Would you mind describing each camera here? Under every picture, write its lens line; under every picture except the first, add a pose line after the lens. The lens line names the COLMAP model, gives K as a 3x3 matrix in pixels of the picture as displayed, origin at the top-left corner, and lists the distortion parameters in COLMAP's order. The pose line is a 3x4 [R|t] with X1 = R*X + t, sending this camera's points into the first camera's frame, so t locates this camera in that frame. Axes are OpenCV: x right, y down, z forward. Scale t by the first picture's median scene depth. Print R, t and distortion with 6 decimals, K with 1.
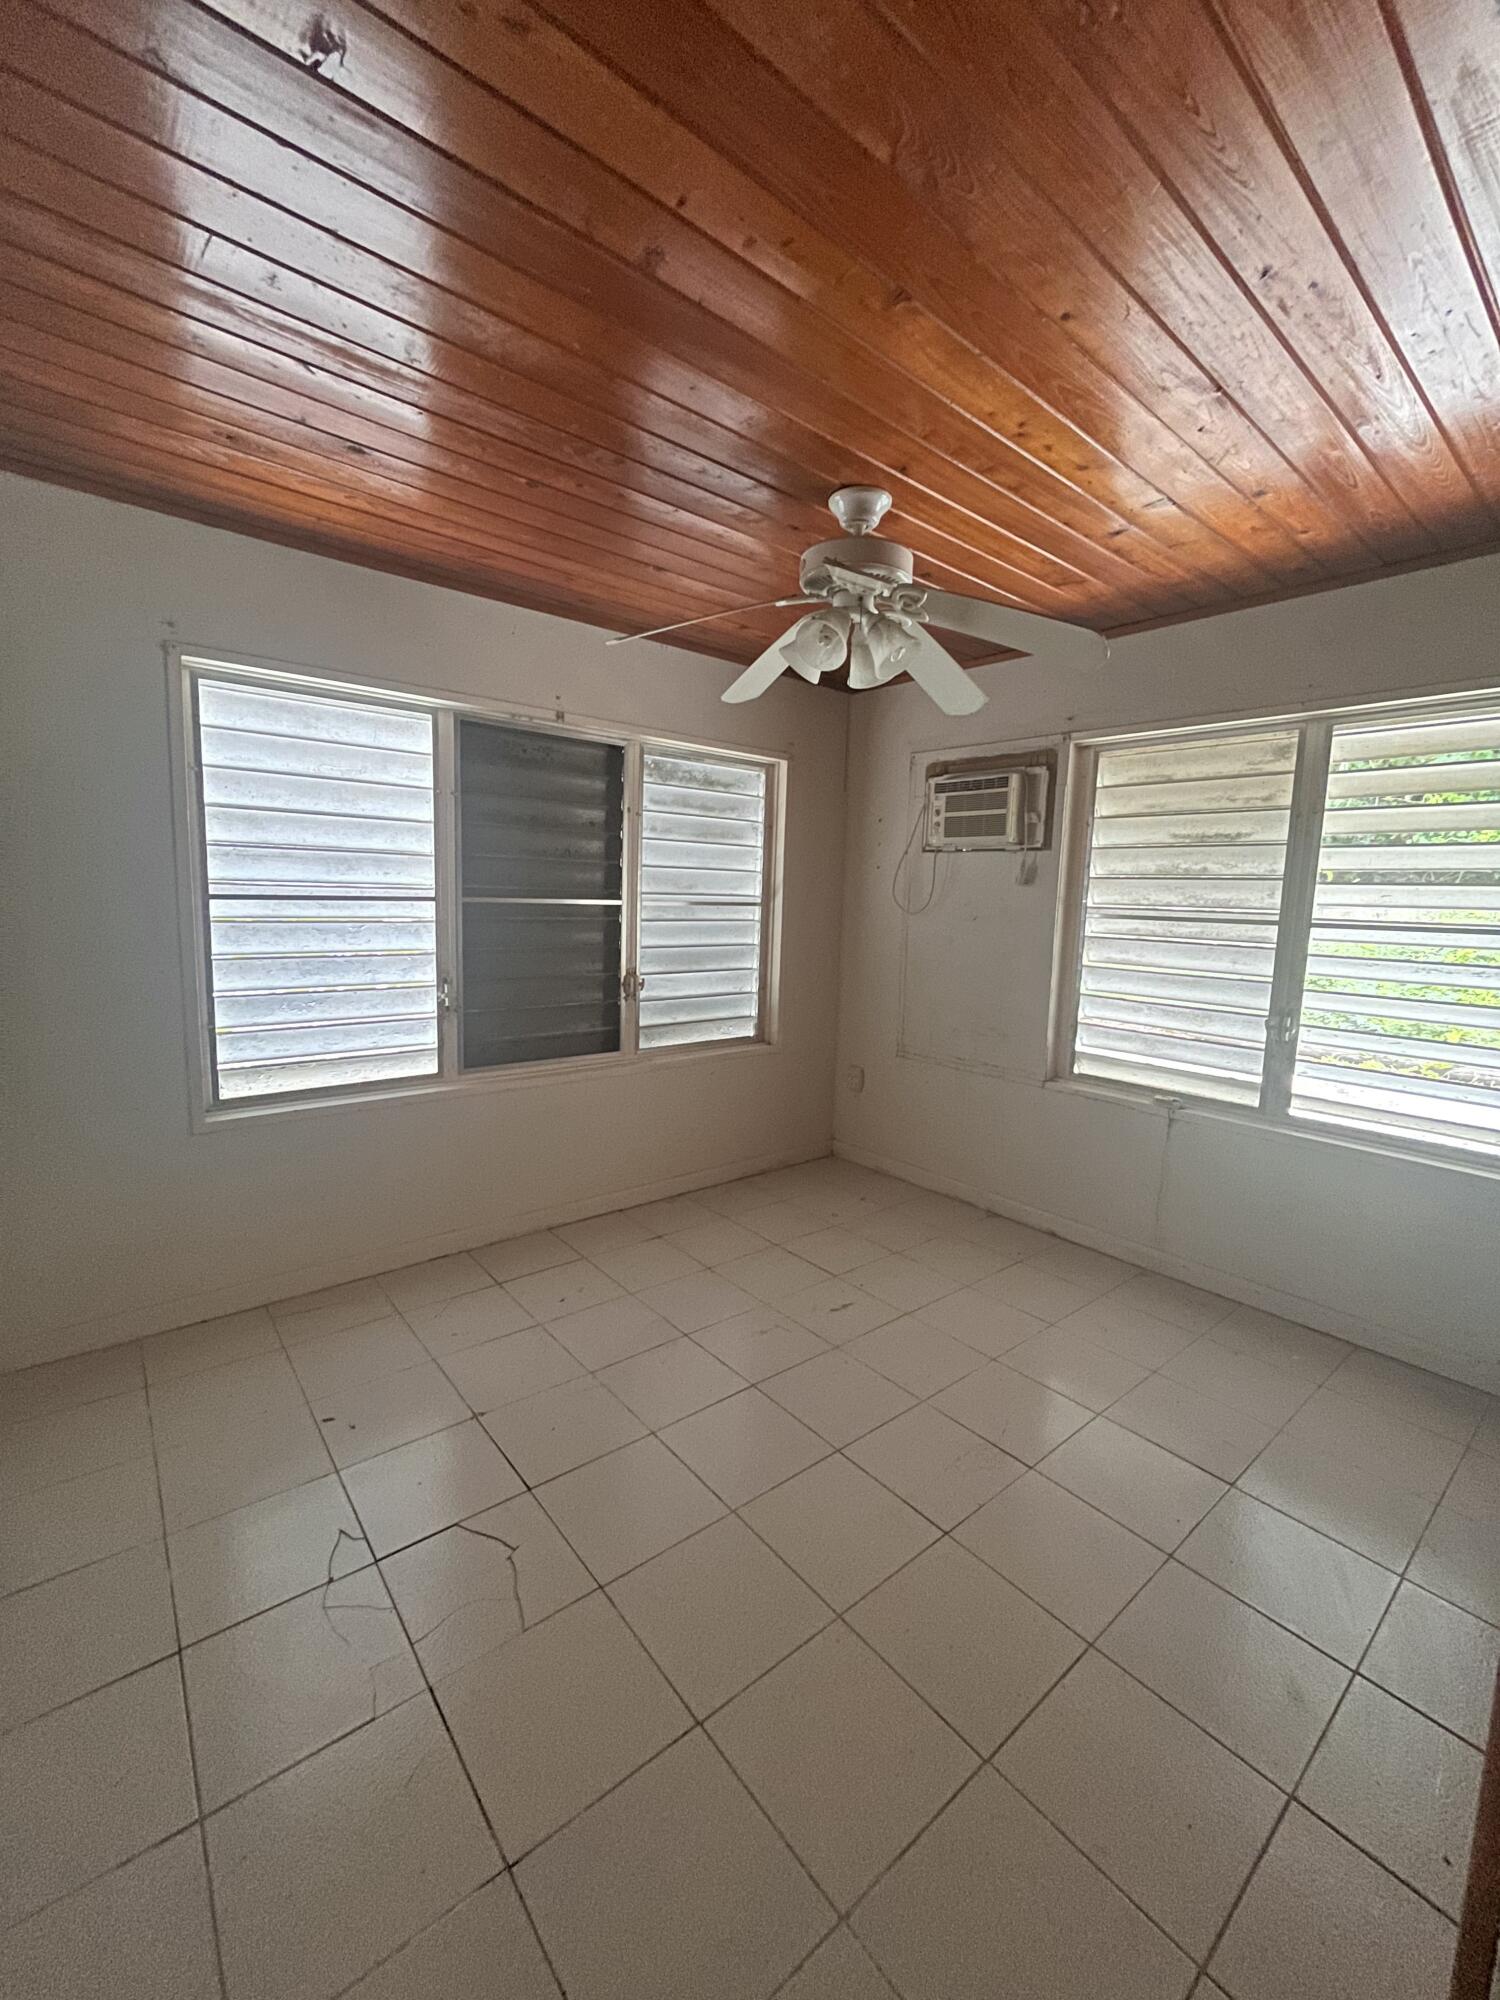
lens RADIAL K [[819.7, 0, 750.0], [0, 819.7, 992.3], [0, 0, 1]] dist [-0.000355, -0.000233]
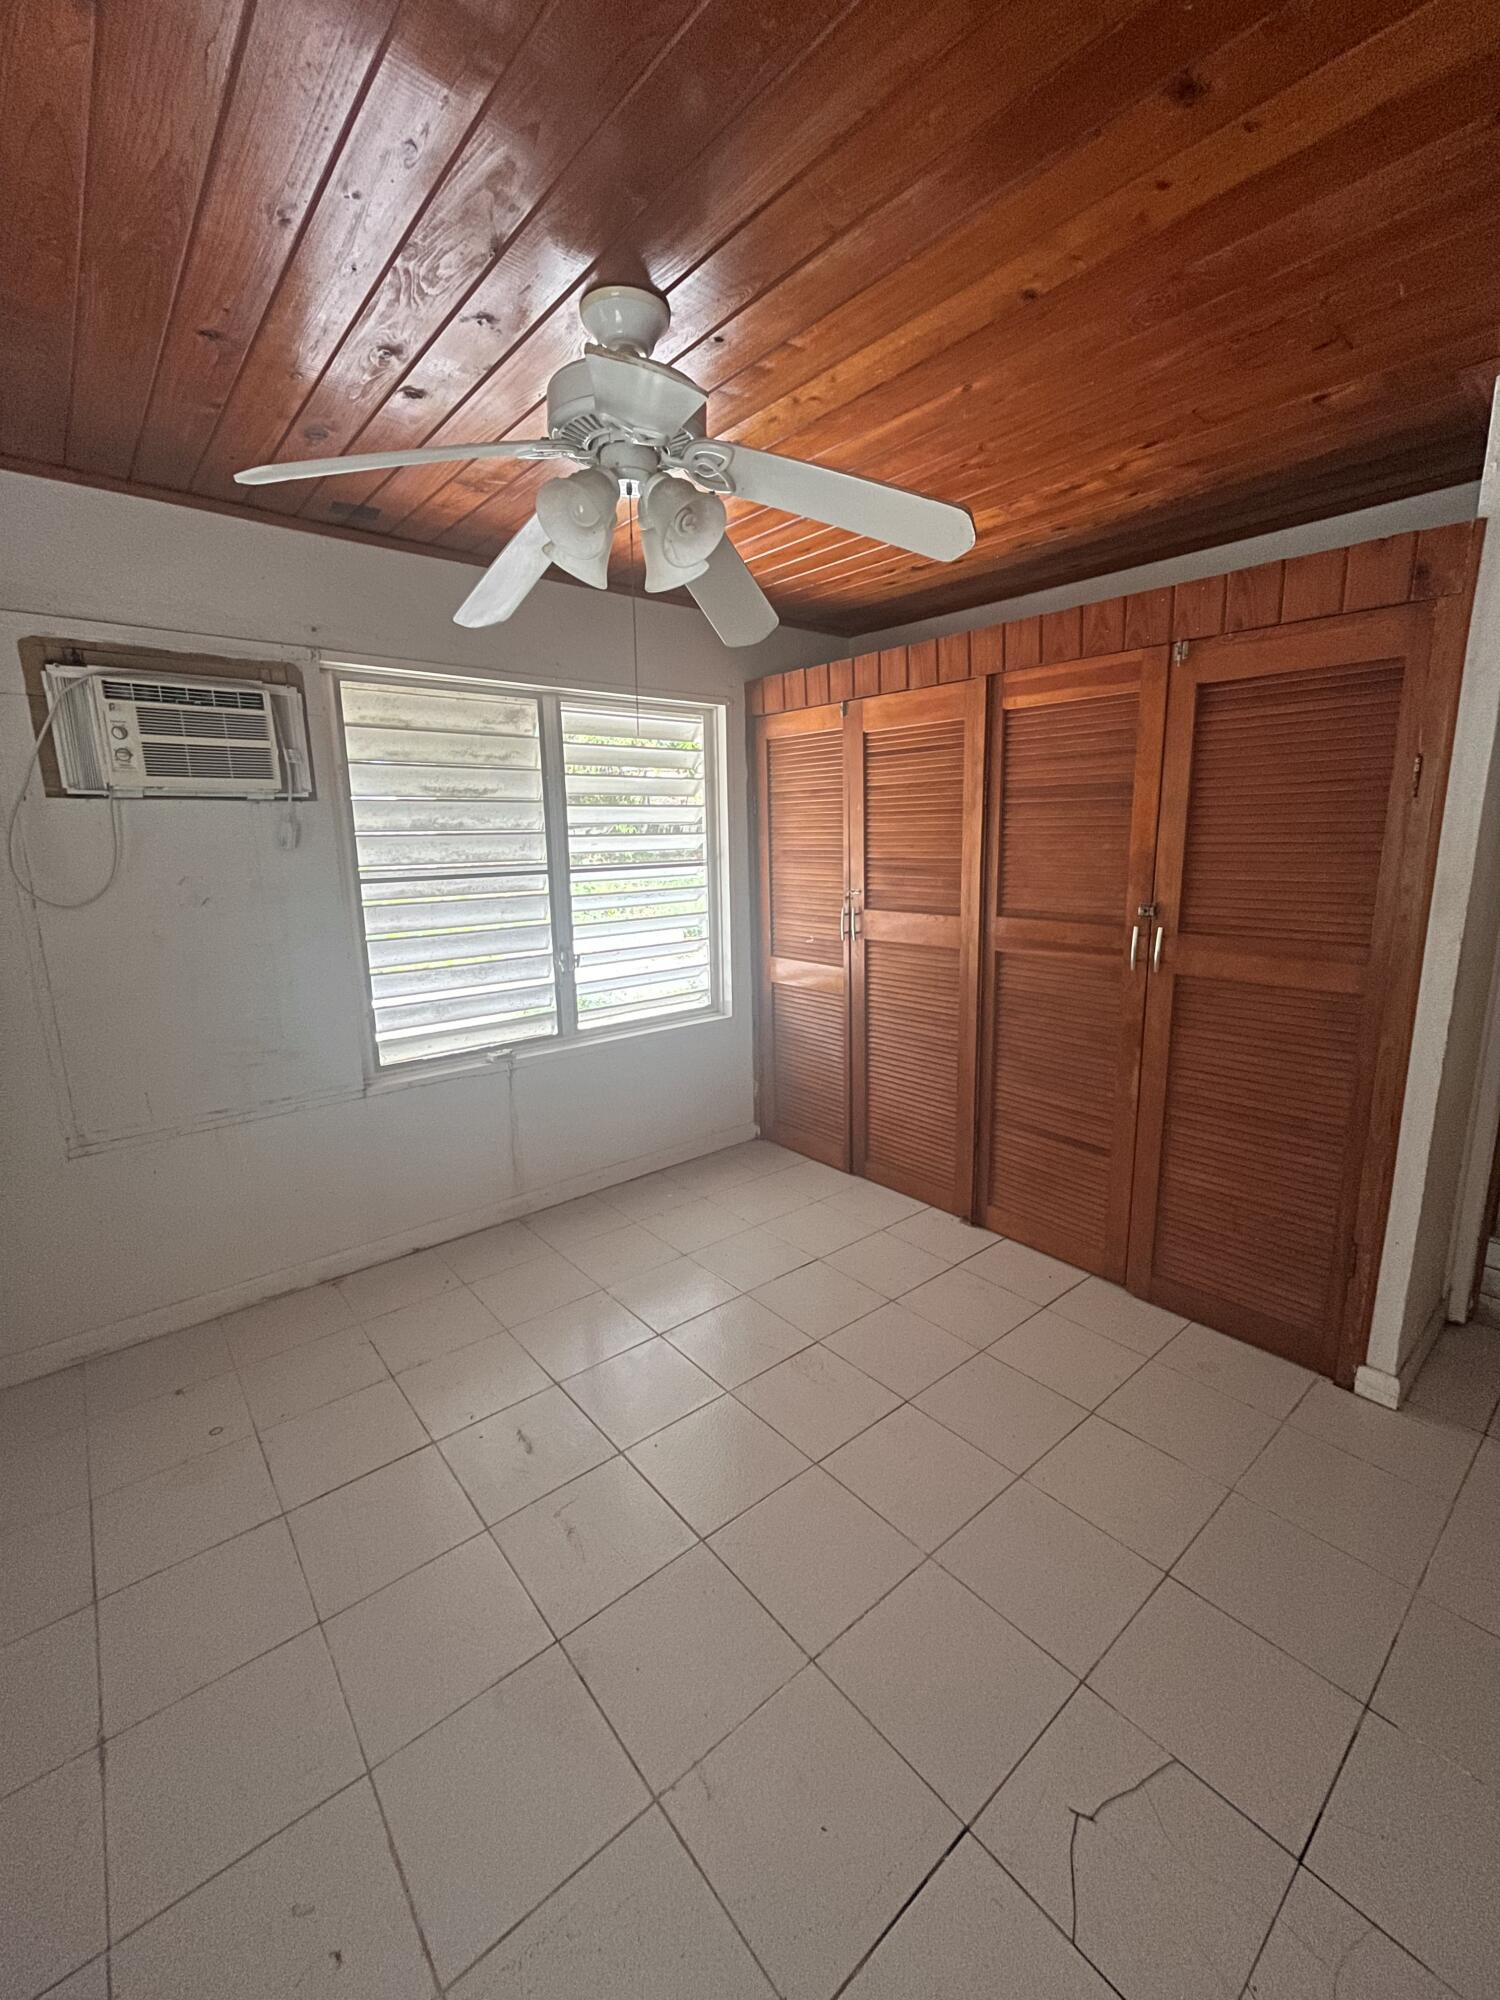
lens RADIAL K [[813.3, 0, 755.9], [0, 813.3, 994.6], [0, 0, 1]] dist [0.000343, -0.000164]
pose [[-0.008051, -0.222304, 0.974944, -0.448659], [0.140974, 0.964986, 0.221197, -0.115660], [-0.989981, 0.139223, 0.023570, 0.635513]]
